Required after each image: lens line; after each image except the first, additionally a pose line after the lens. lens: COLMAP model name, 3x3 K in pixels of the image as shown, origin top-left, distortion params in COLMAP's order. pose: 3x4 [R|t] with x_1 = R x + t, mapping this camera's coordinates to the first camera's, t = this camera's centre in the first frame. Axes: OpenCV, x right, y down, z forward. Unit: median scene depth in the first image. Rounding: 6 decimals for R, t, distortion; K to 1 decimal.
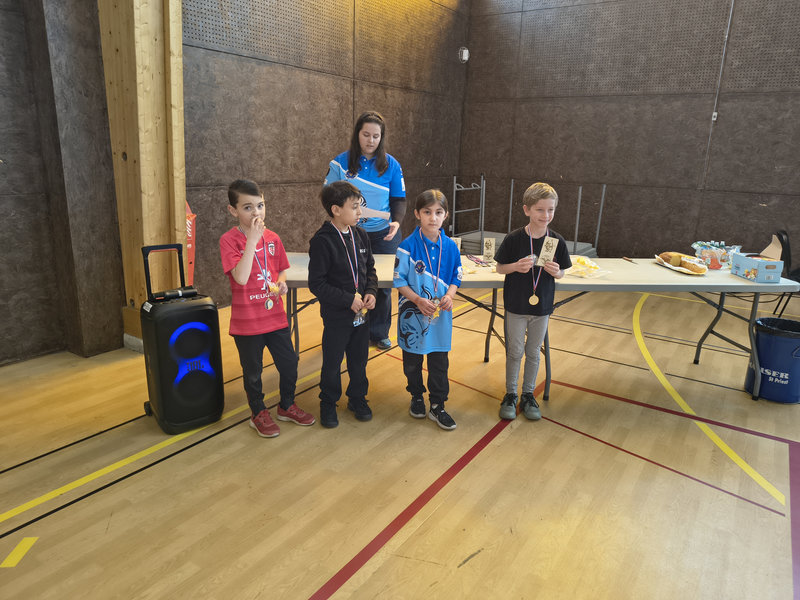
lens RADIAL K [[552.0, 0, 400.7], [0, 552.0, 295.6], [0, 0, 1]] dist [0.035091, -0.042508]
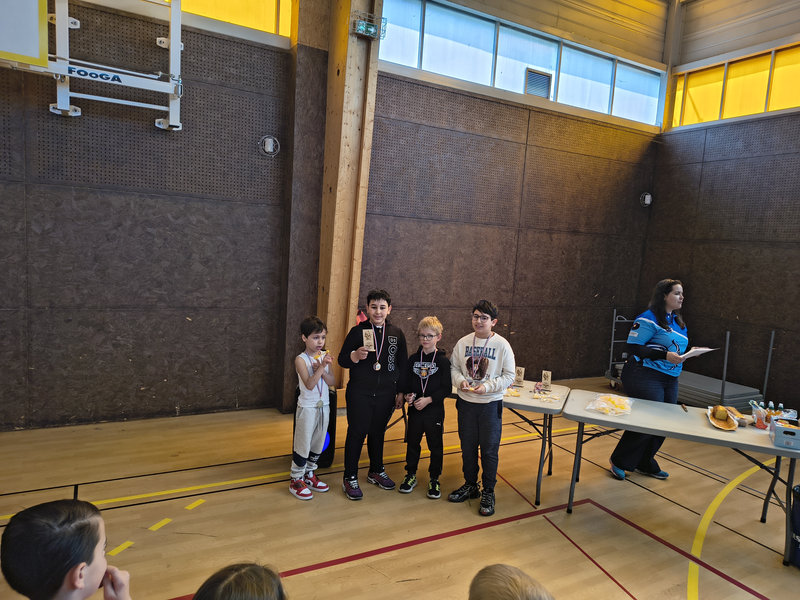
lens RADIAL K [[552.0, 0, 400.7], [0, 552.0, 295.6], [0, 0, 1]] dist [0.035091, -0.042508]
pose [[0.887774, 0.069168, -0.455053, 0.282984], [-0.150414, 0.977962, -0.144795, -0.026173], [0.435010, 0.196992, 0.878613, -0.191019]]
